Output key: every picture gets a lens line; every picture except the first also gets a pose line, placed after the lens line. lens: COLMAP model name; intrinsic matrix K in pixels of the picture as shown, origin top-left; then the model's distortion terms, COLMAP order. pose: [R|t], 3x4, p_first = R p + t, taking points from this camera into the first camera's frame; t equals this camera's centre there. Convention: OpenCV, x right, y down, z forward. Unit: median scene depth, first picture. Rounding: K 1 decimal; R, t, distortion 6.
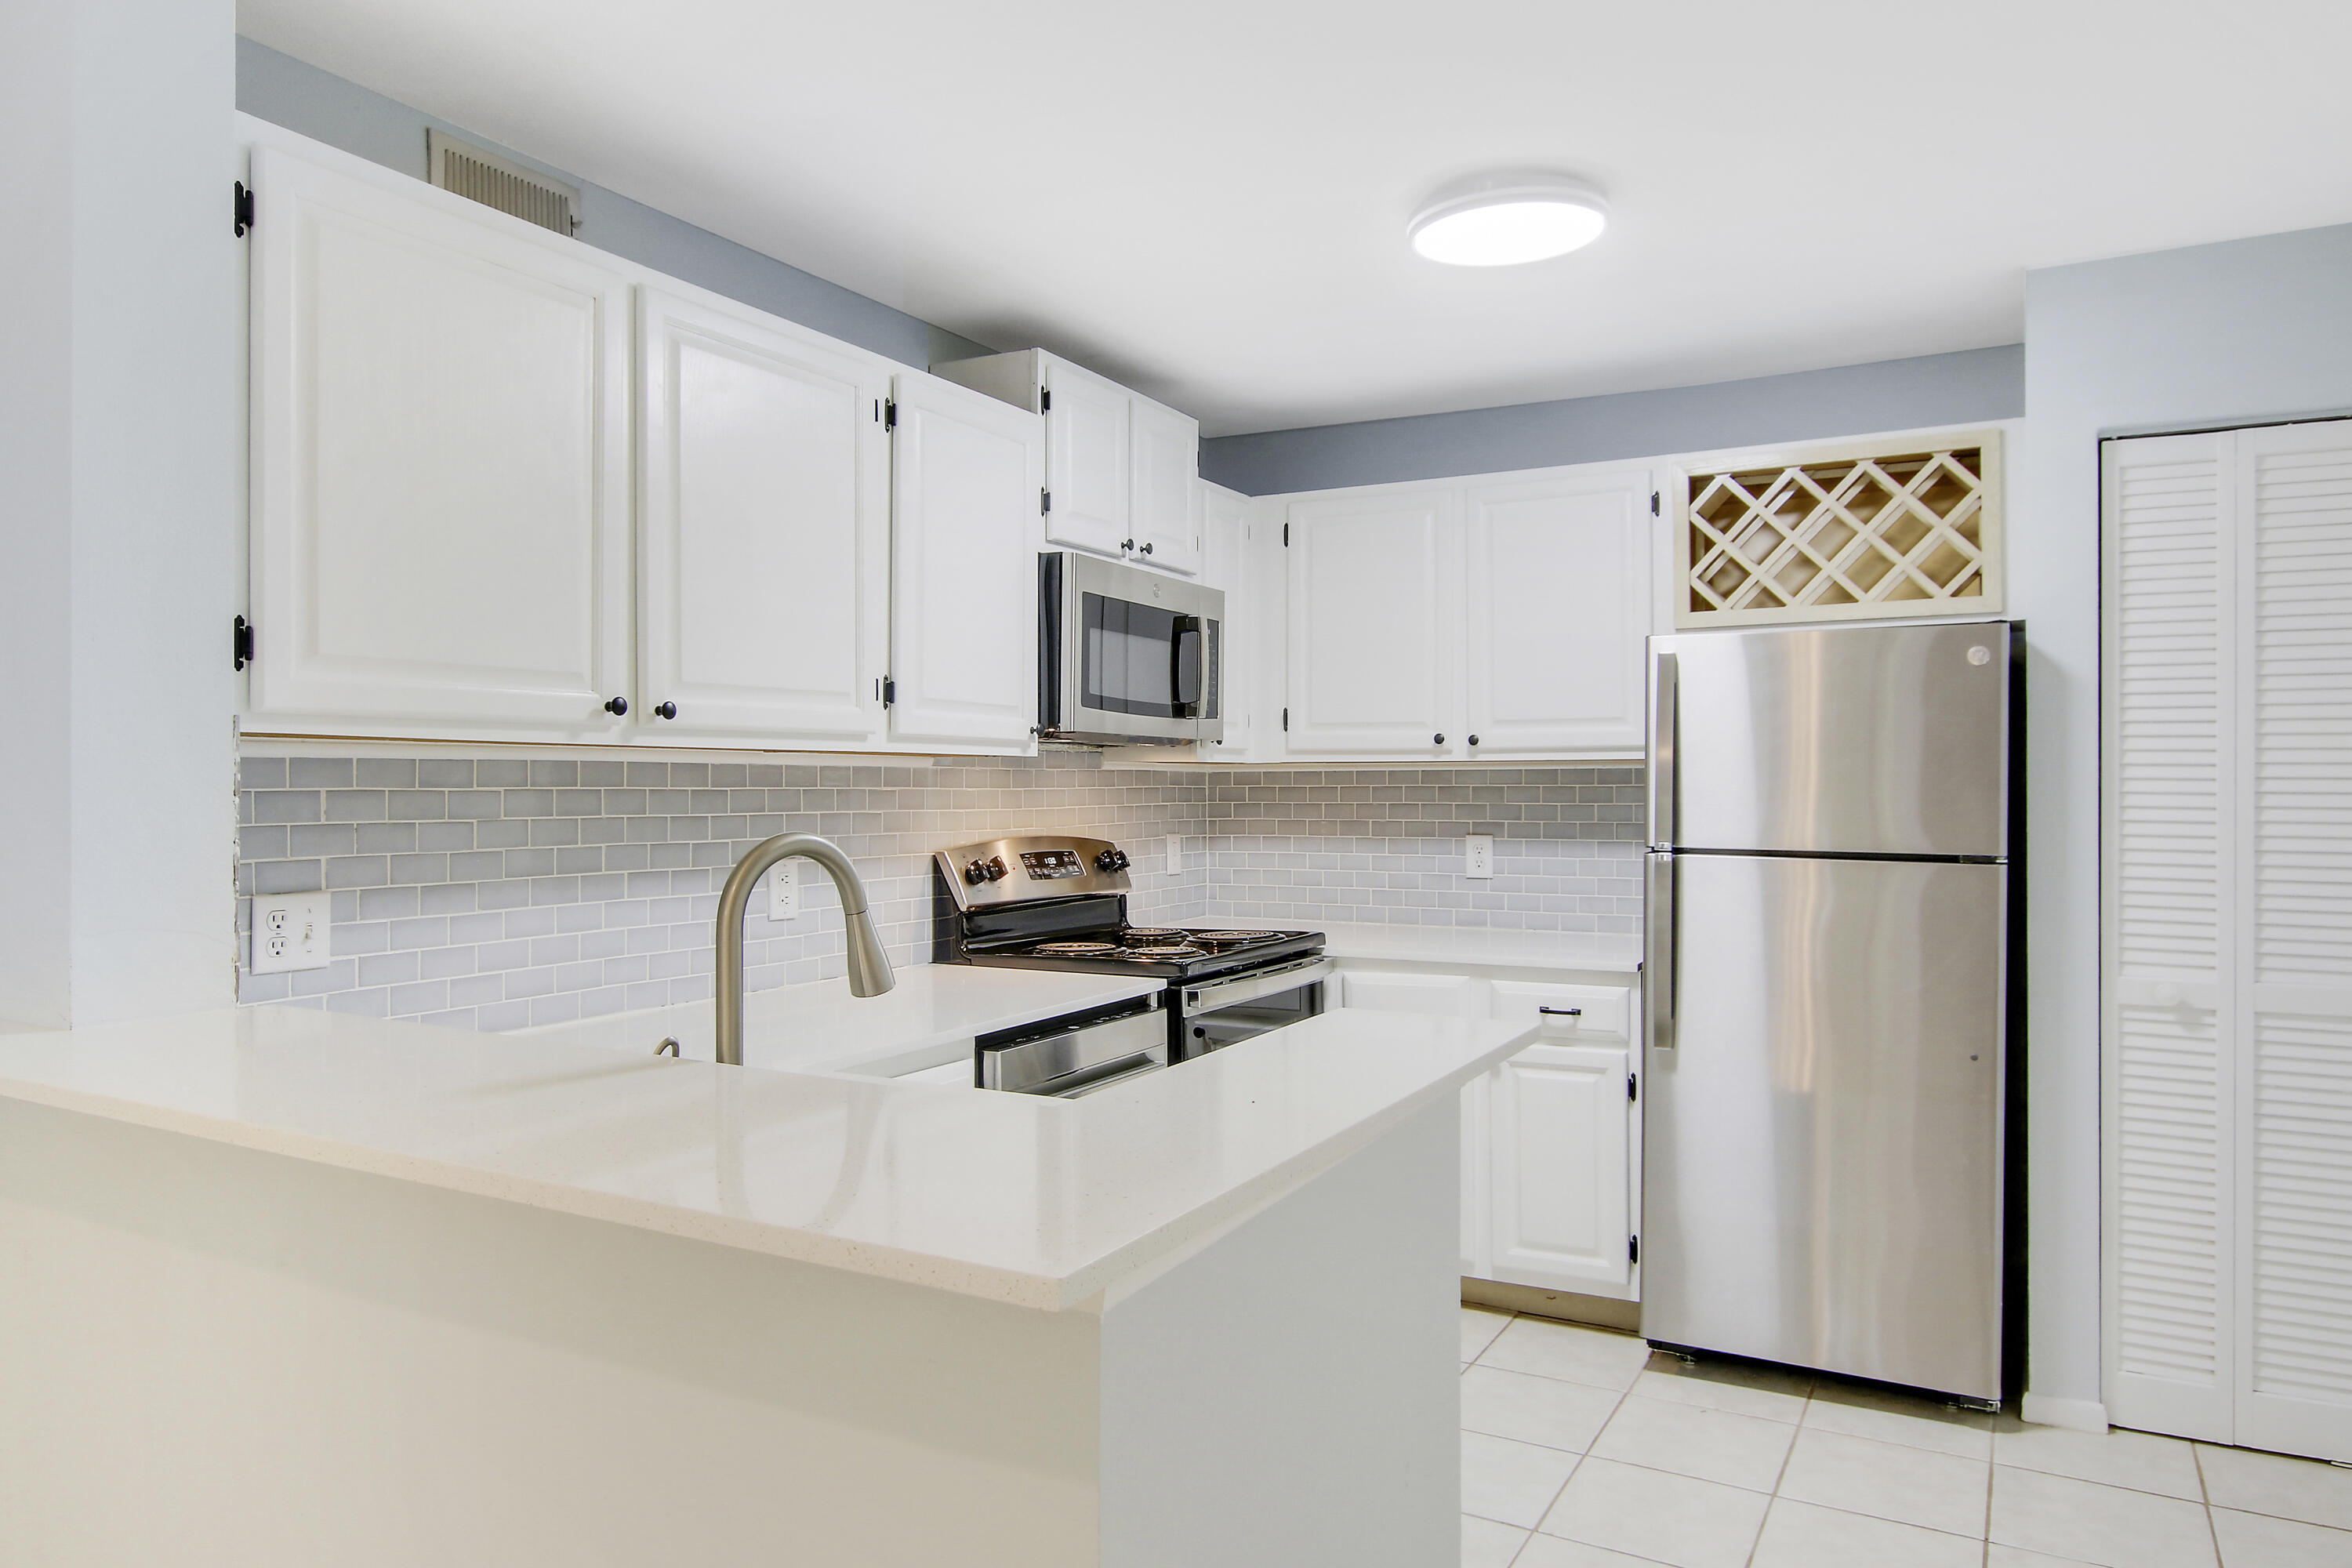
lens RADIAL K [[1598.0, 0, 1175.9], [0, 1598.0, 781.2], [0, 0, 1]] dist [0.022738, 0.008883]
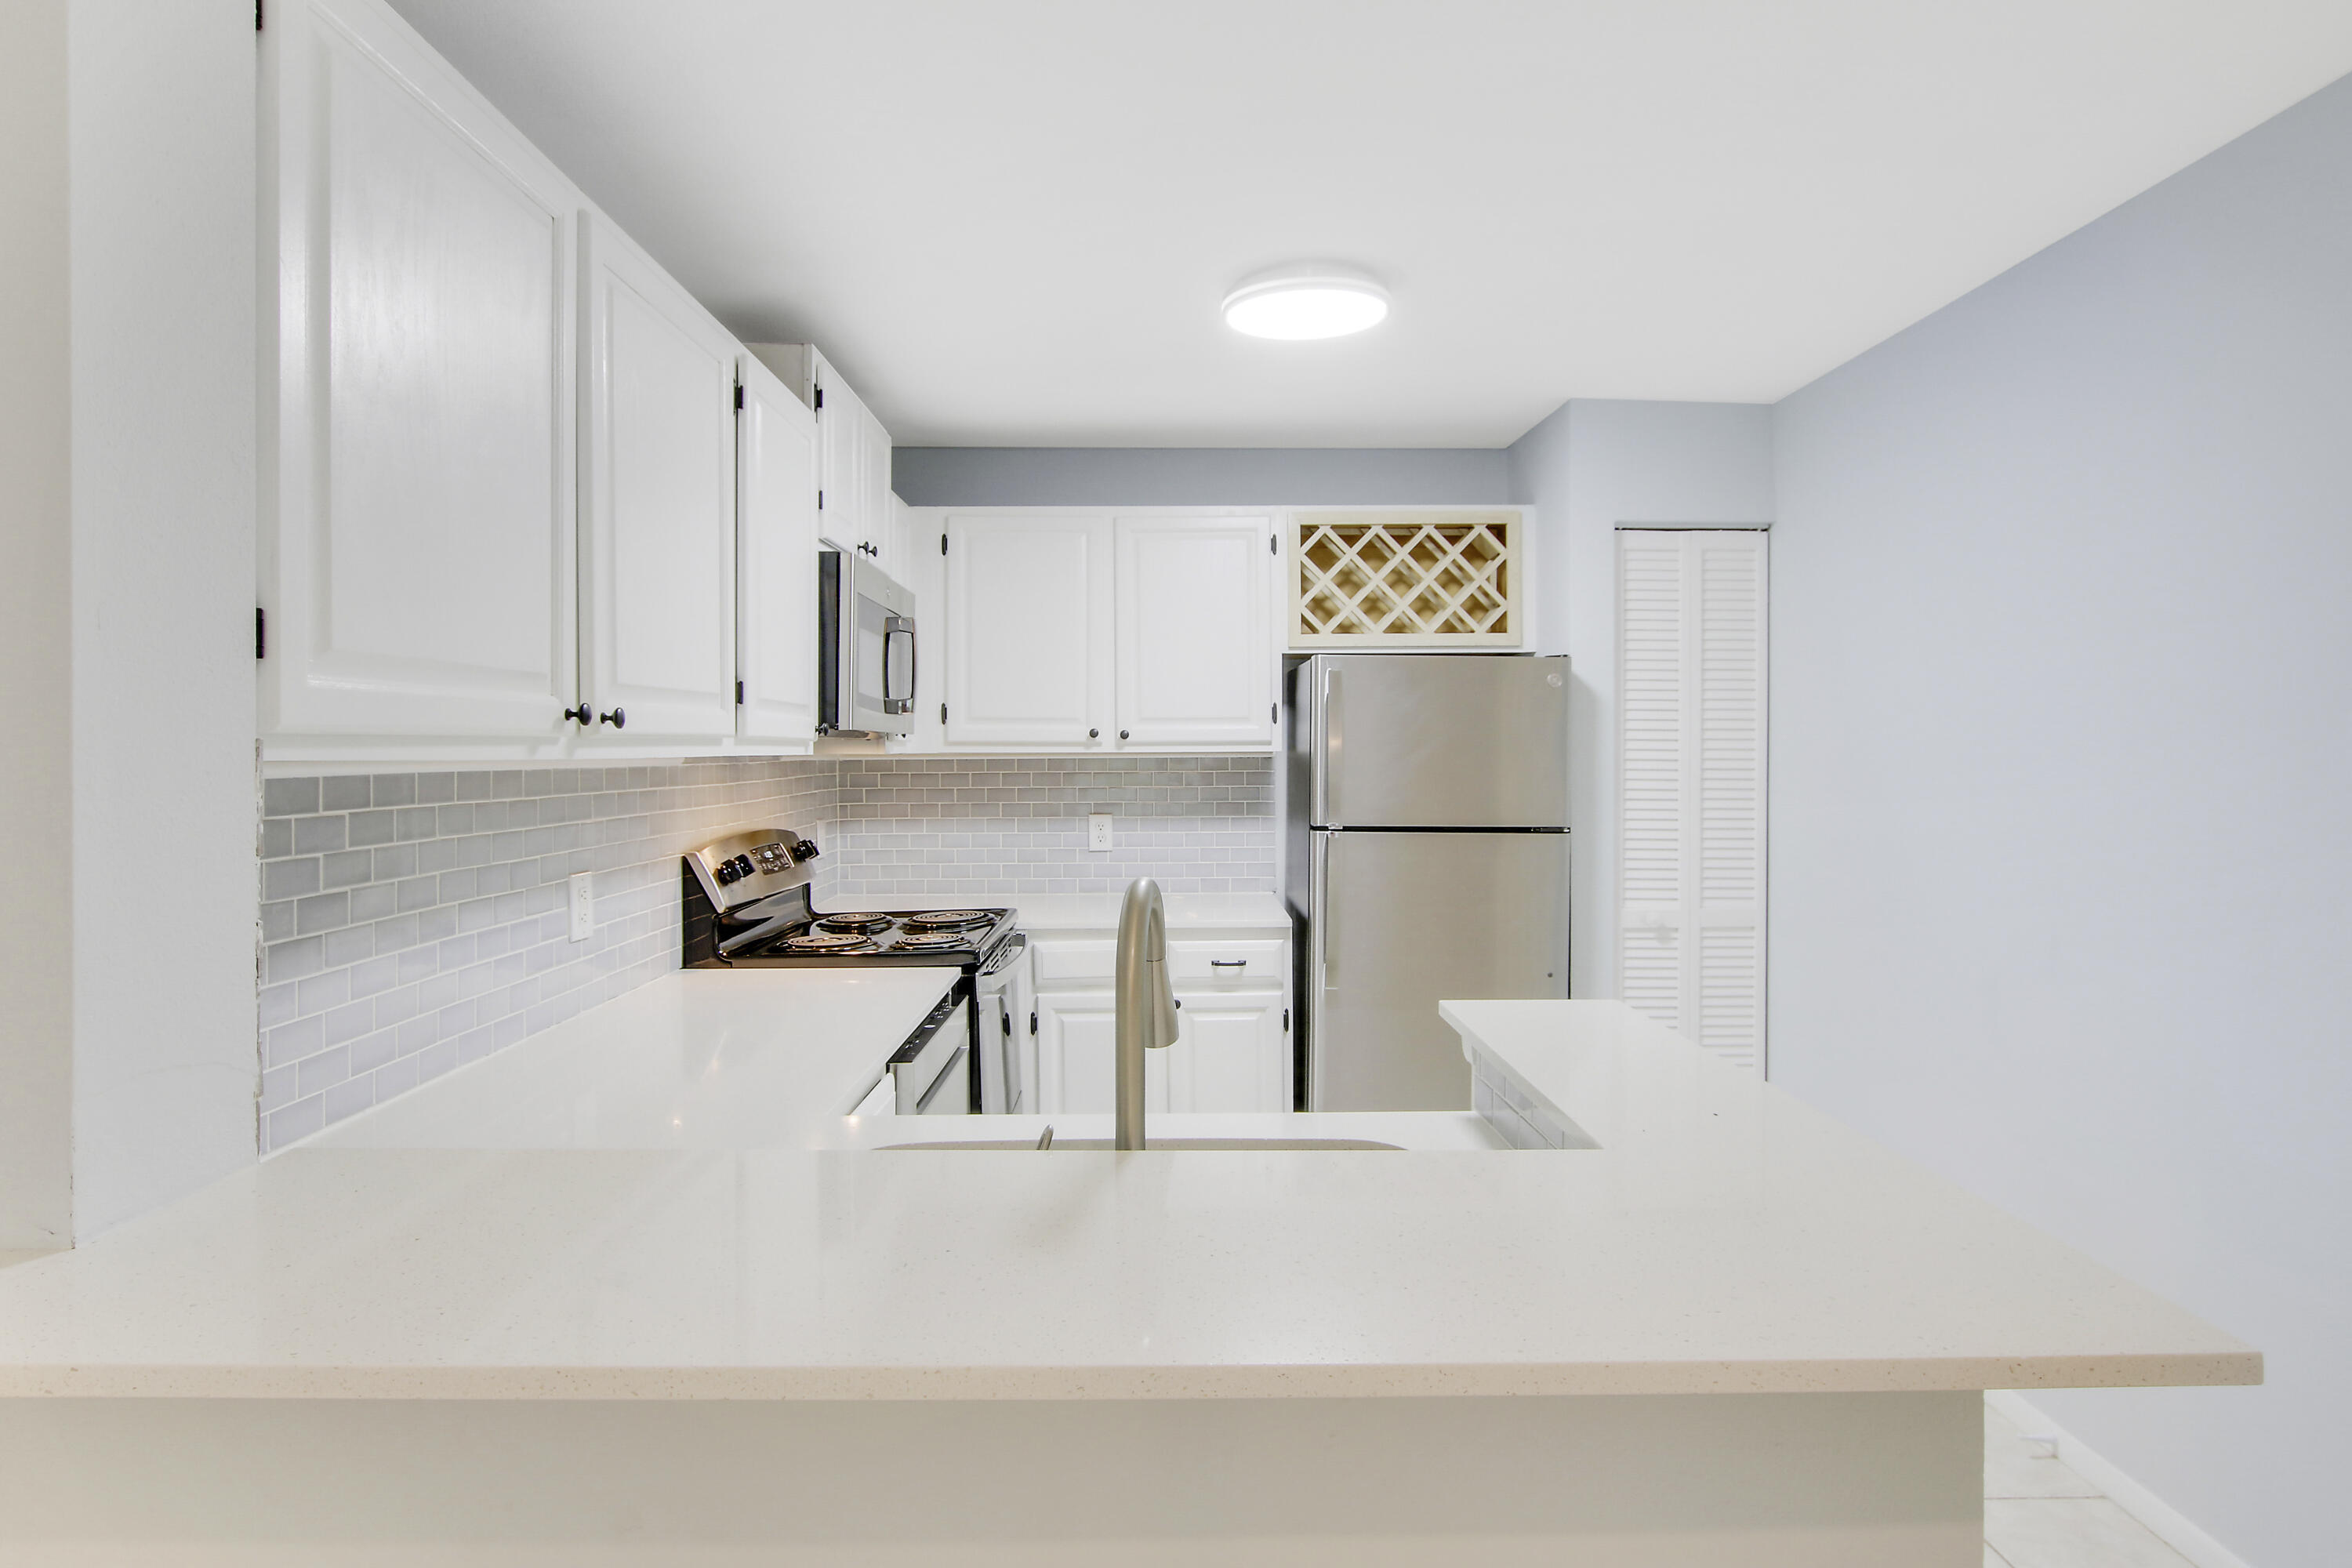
lens RADIAL K [[1296.1, 0, 1181.6], [0, 1296.1, 776.0], [0, 0, 1]] dist [-0.015461, 0.003486]
pose [[0.868746, -0.012366, 0.495103, -0.273194], [0.000769, 0.999721, 0.023619, -0.019973], [-0.495257, -0.020138, 0.868513, 0.177774]]
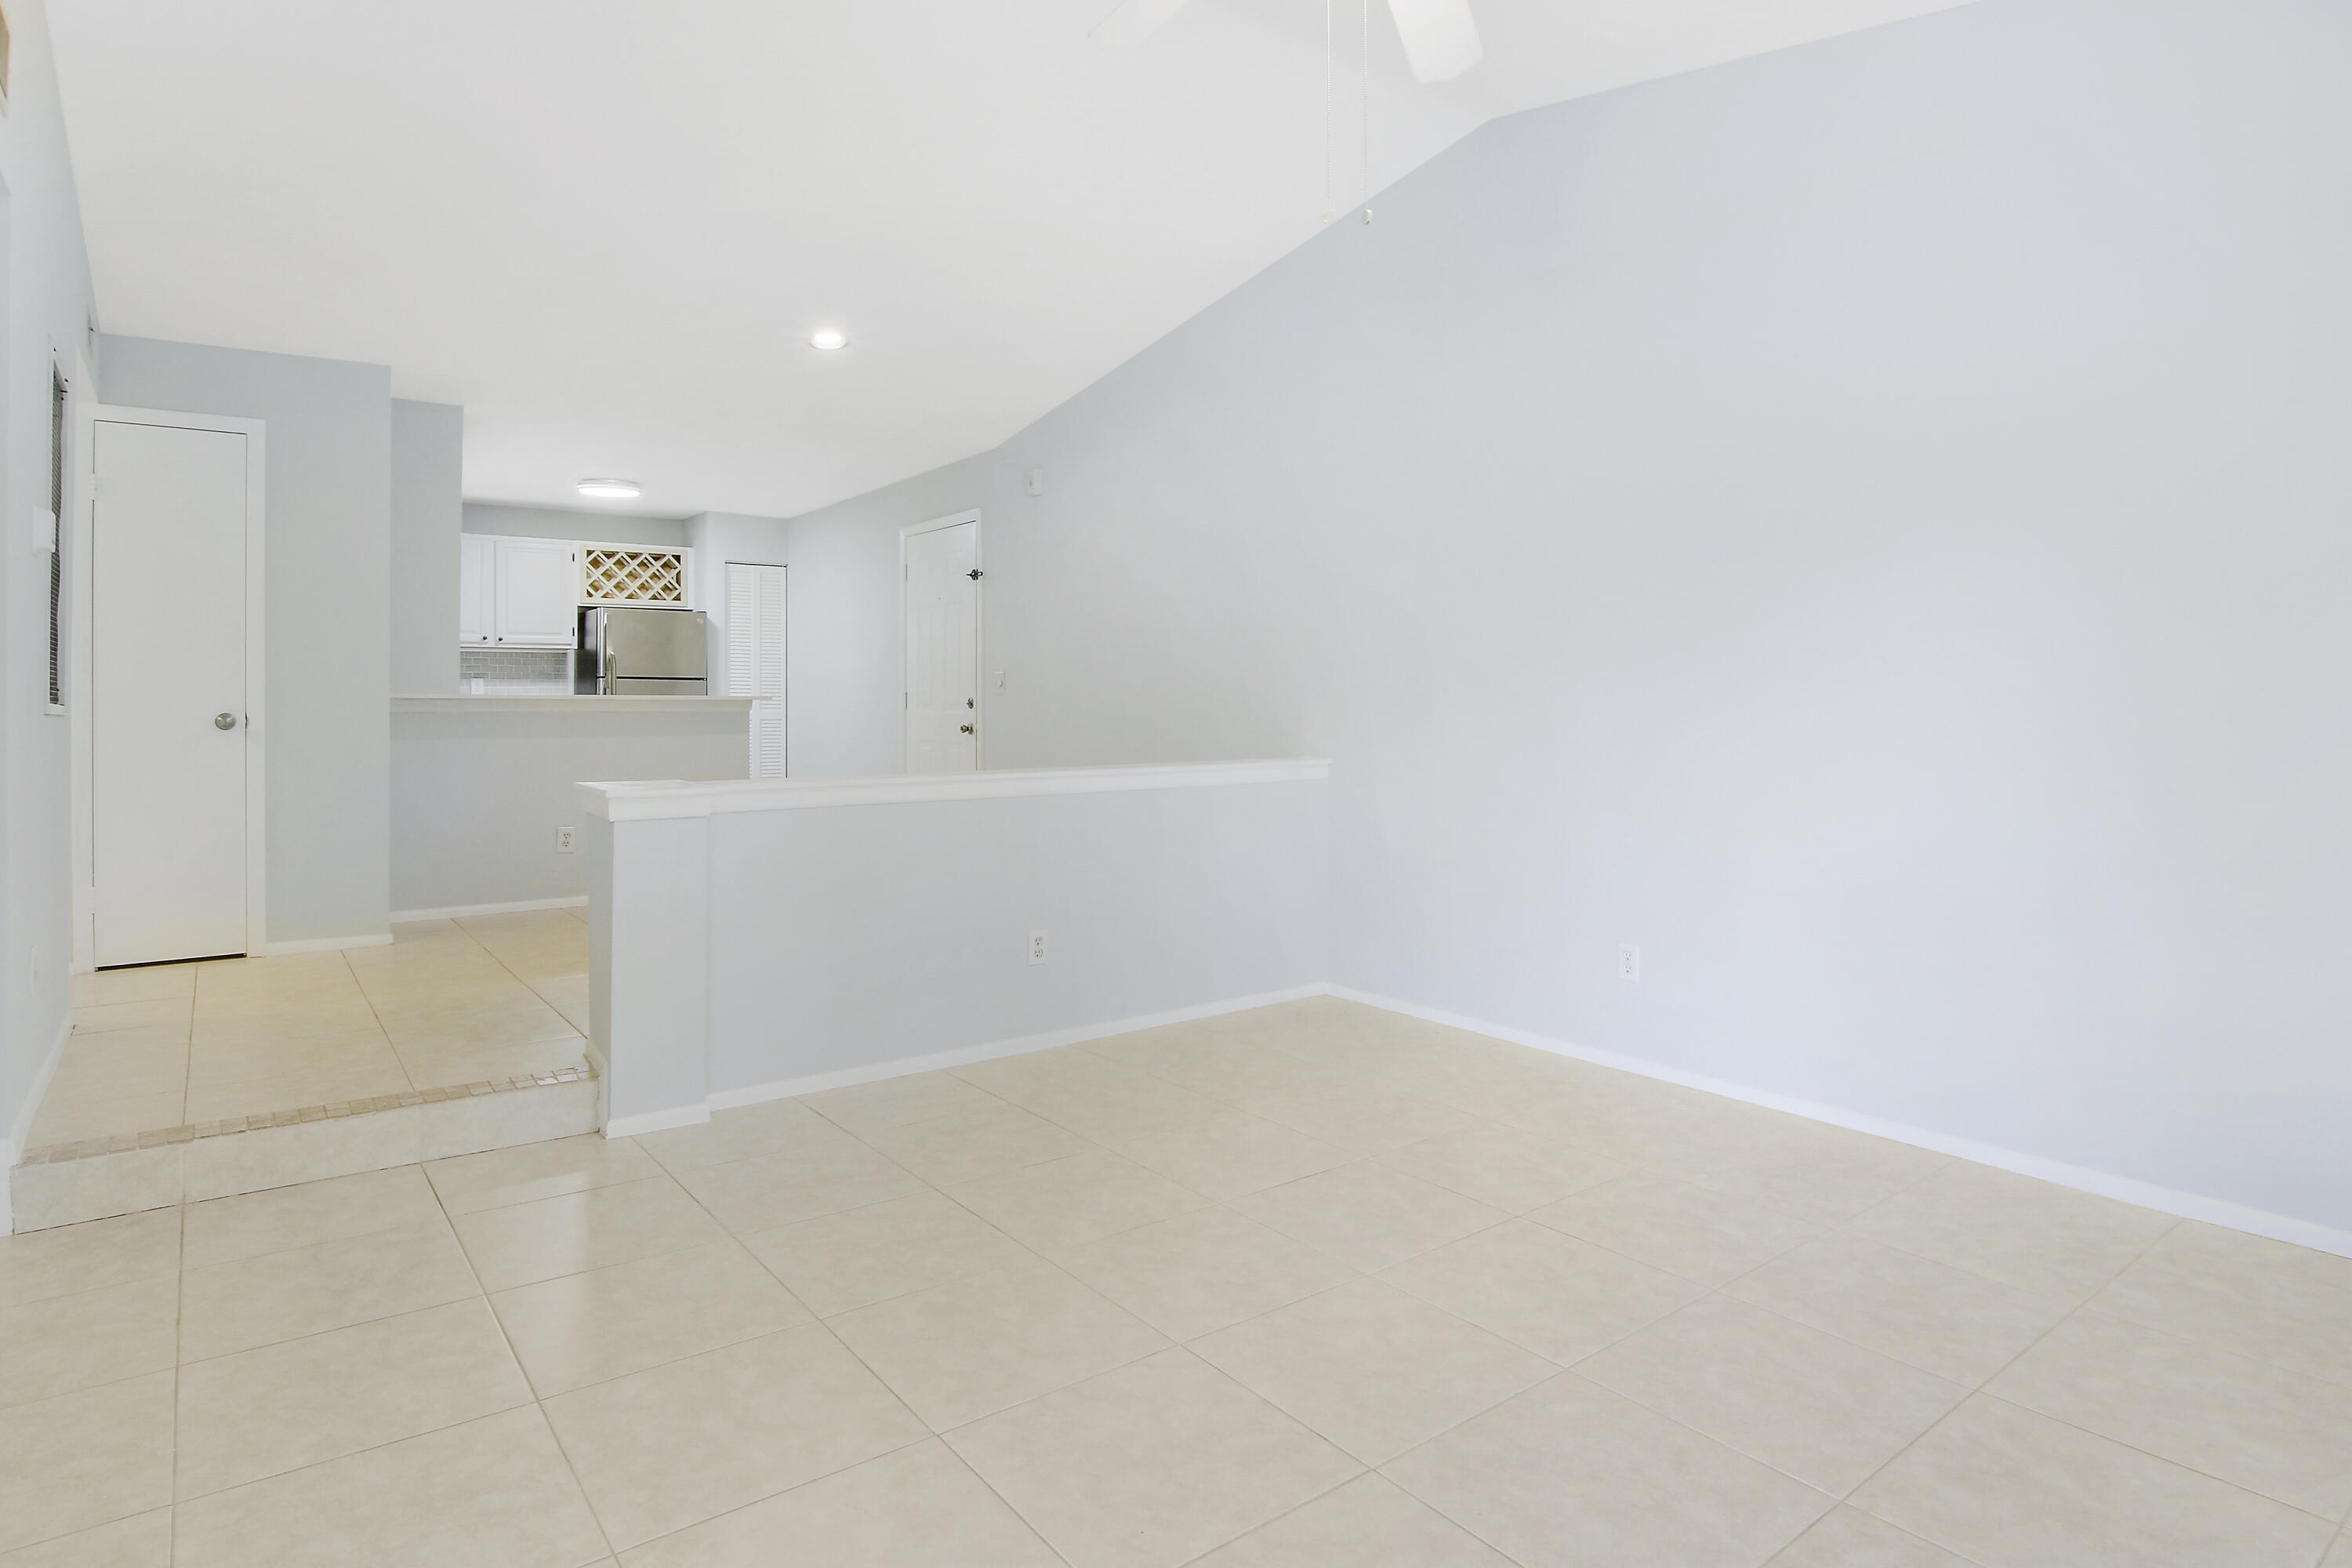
lens RADIAL K [[1296.1, 0, 1218.3], [0, 1296.1, 692.3], [0, 0, 1]] dist [-0.015461, 0.003486]
pose [[0.389490, 0.004356, 0.921021, -1.417011], [-0.001653, 0.999991, -0.004030, 0.073630], [-0.921029, 0.000047, 0.389493, -0.966809]]
